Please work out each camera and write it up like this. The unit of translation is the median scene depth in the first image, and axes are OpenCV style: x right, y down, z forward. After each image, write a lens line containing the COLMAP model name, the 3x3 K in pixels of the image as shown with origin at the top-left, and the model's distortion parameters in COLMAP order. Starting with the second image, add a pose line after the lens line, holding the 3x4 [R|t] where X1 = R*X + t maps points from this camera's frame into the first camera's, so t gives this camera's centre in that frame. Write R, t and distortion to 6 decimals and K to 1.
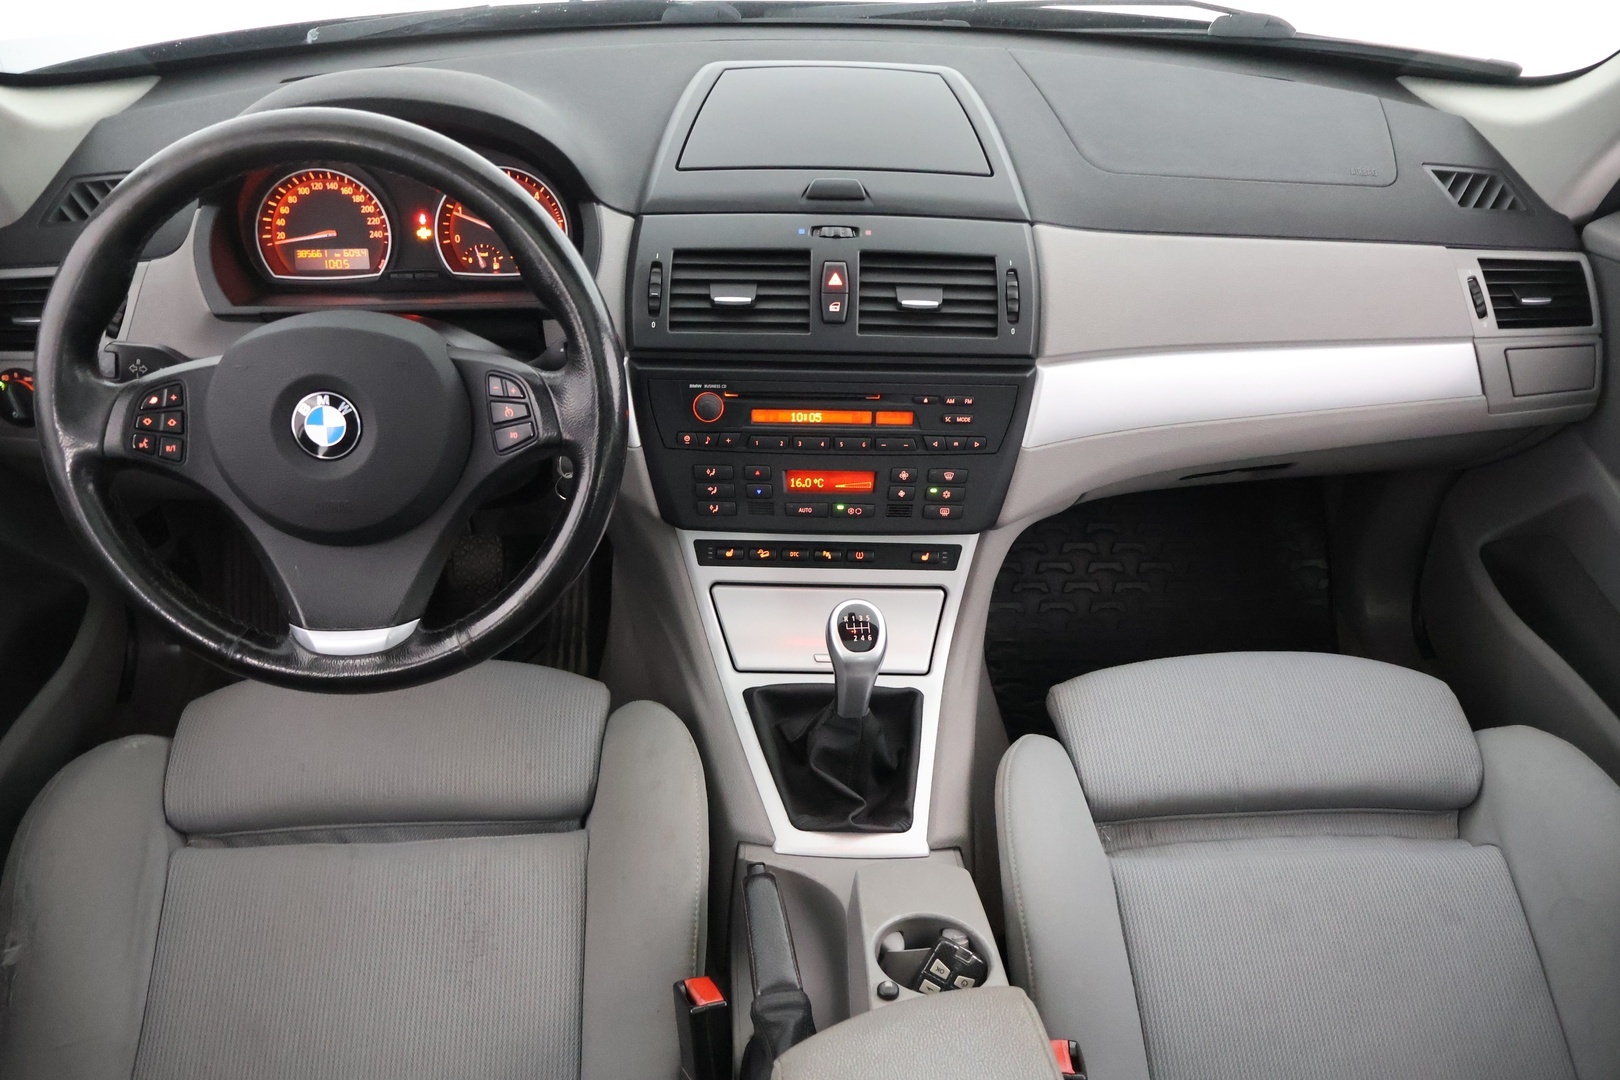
lens RADIAL K [[1358.7, 0, 808.9], [0, 1358.7, 542.6], [0, 0, 1]] dist [-0.024482, 0.019951]
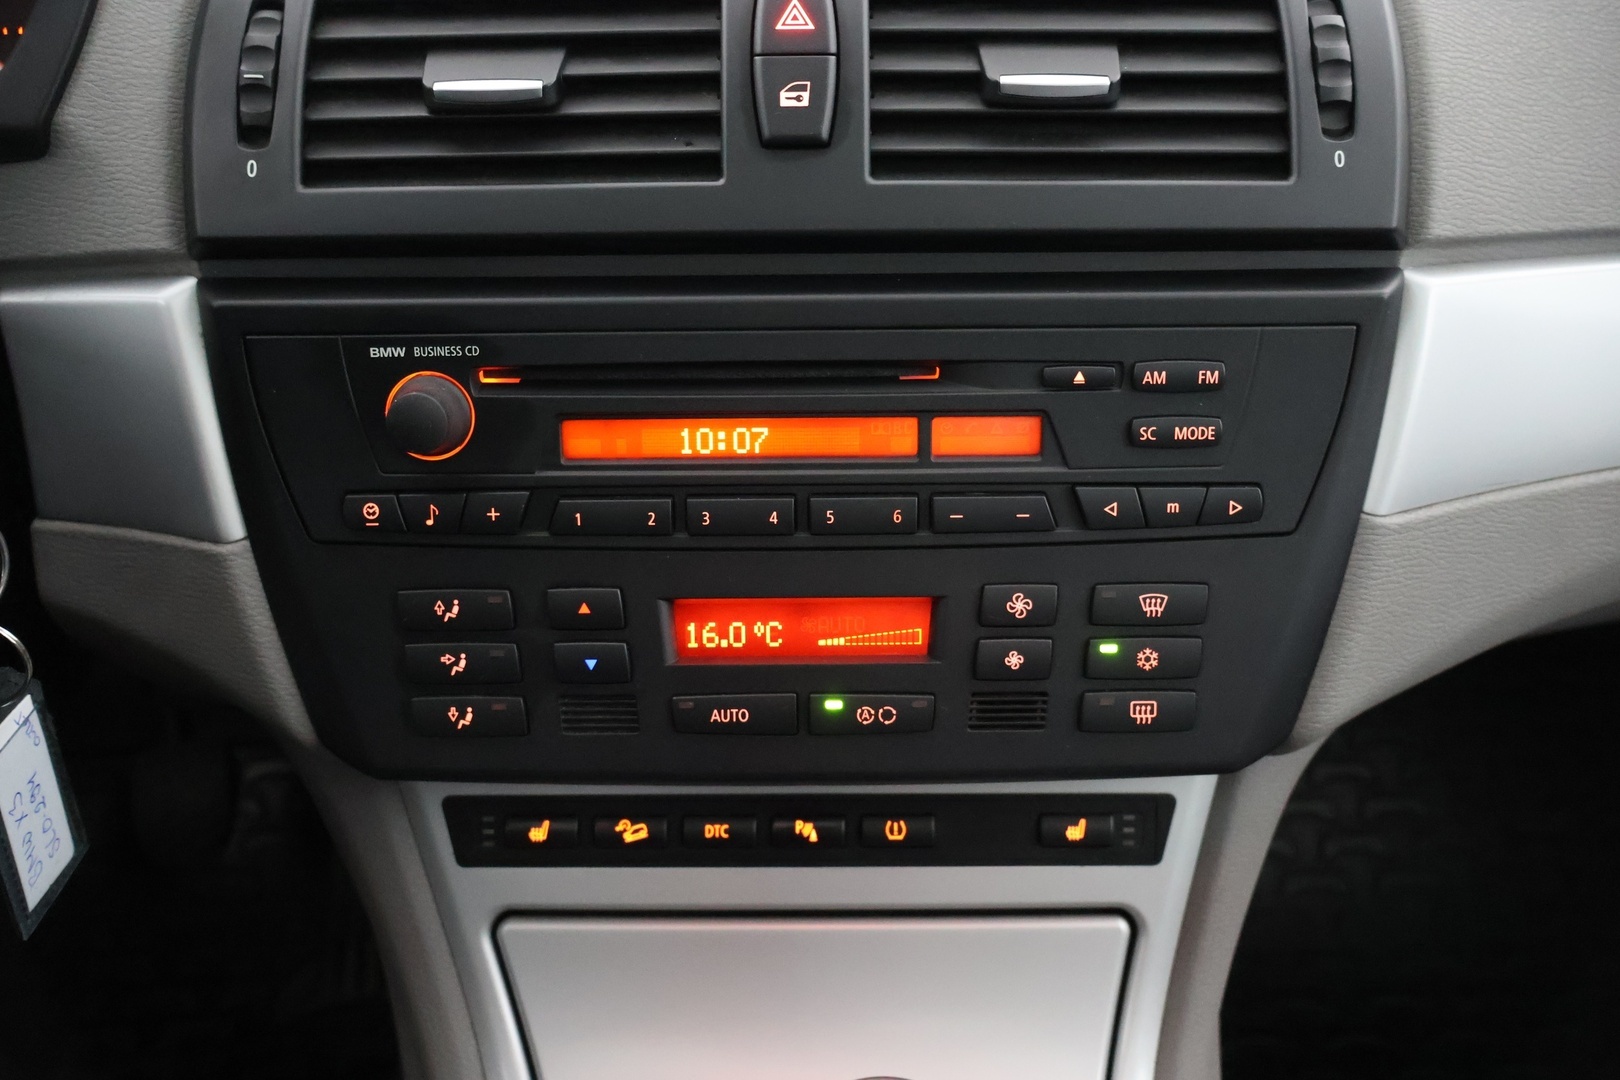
lens RADIAL K [[1358.7, 0, 810.1], [0, 1358.7, 536.9], [0, 0, 1]] dist [-0.024482, 0.019951]
pose [[0.999326, -0.025462, -0.026444, 0.027638], [0.022275, 0.993172, -0.114511, -0.029162], [0.029179, 0.113845, 0.993070, 0.666329]]
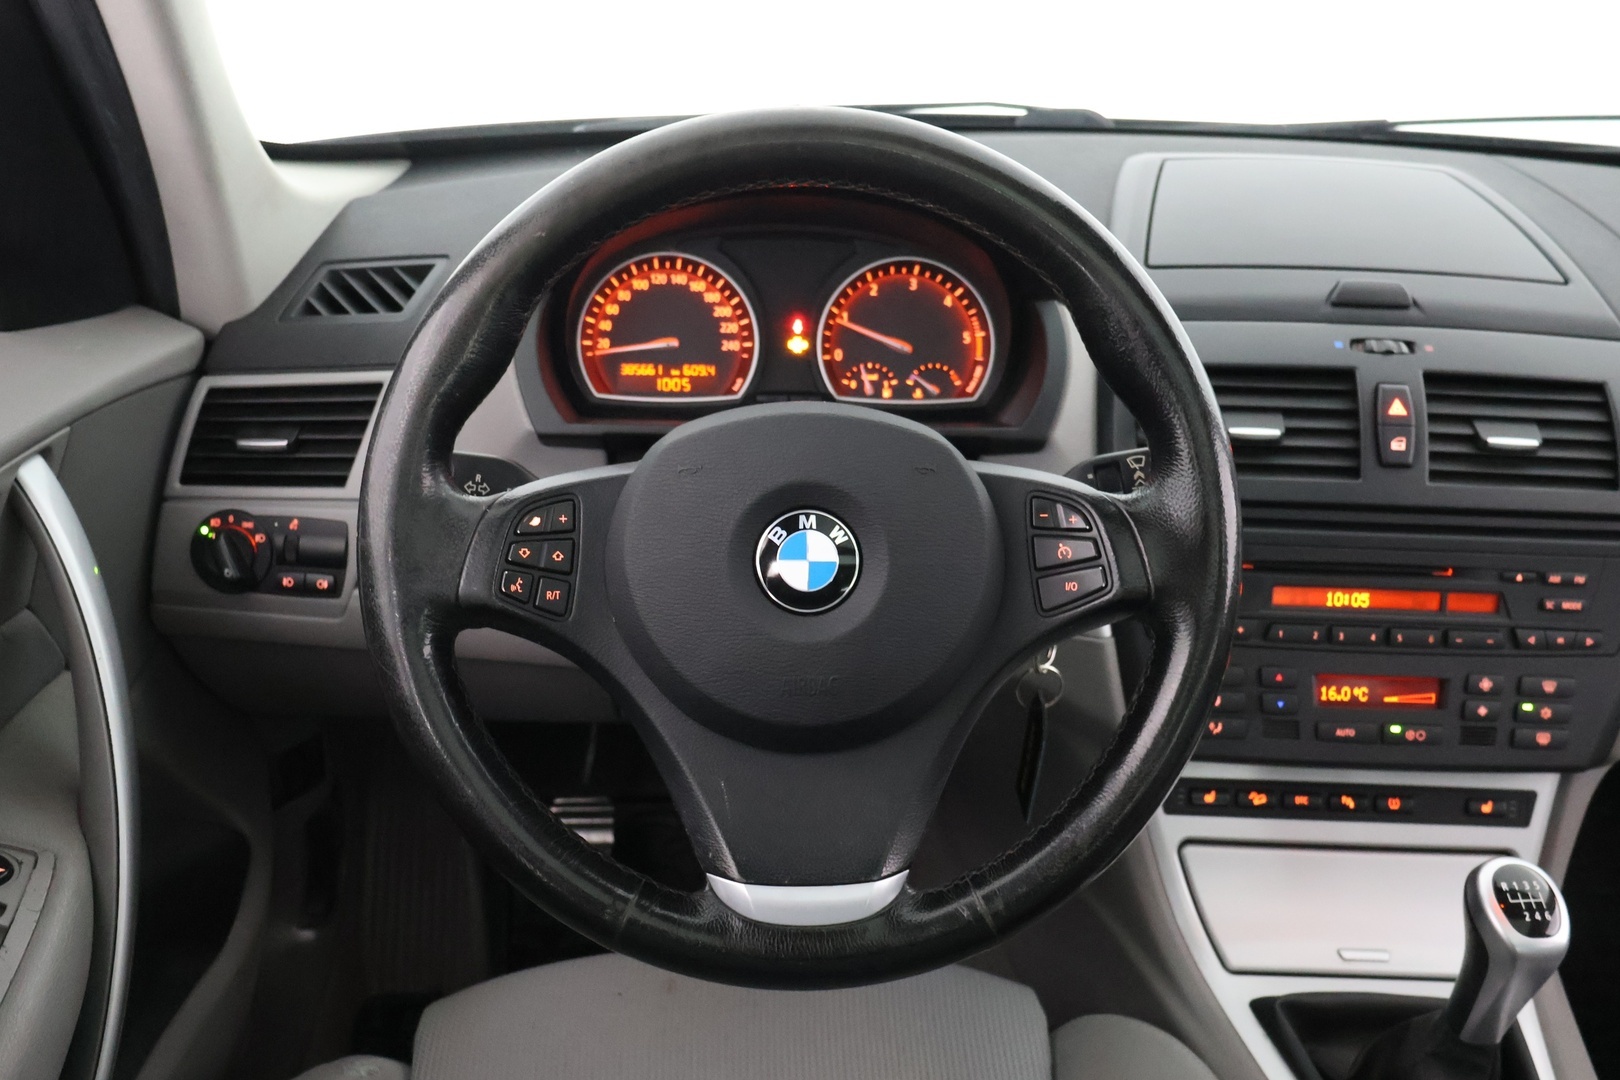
lens RADIAL K [[1520.6, 0, 807.1], [0, 1520.6, 529.5], [0, 0, 1]] dist [-0.013841, 0.000000]
pose [[0.999842, 0.017770, 0.000038, -0.283552], [-0.017378, 0.978262, -0.206645, 0.040273], [-0.003709, 0.206612, 0.978416, 0.219787]]
